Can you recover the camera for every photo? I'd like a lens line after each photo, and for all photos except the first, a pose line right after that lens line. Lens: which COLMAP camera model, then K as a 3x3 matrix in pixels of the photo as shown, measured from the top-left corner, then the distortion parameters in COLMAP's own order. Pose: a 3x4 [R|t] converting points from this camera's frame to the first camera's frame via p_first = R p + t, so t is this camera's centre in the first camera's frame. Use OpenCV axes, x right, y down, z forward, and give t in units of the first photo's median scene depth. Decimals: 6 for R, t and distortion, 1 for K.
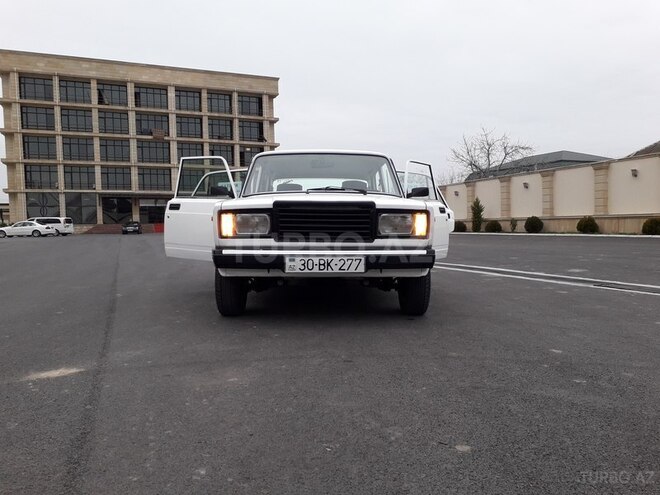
lens RADIAL K [[521.4, 0, 330.2], [0, 521.4, 245.1], [0, 0, 1]] dist [0.043681, -0.030327]
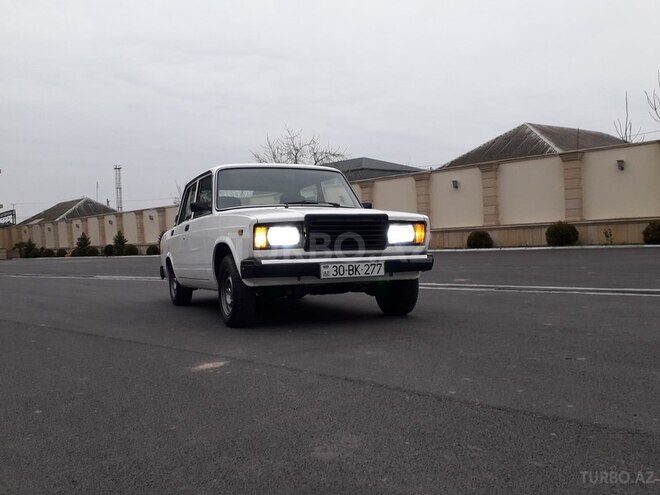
lens RADIAL K [[521.4, 0, 327.3], [0, 521.4, 250.4], [0, 0, 1]] dist [0.043681, -0.030327]
pose [[0.863811, -0.035386, 0.502572, -0.104130], [0.052956, 0.998382, -0.020724, -0.010328], [-0.501025, 0.044515, 0.864287, 0.307679]]
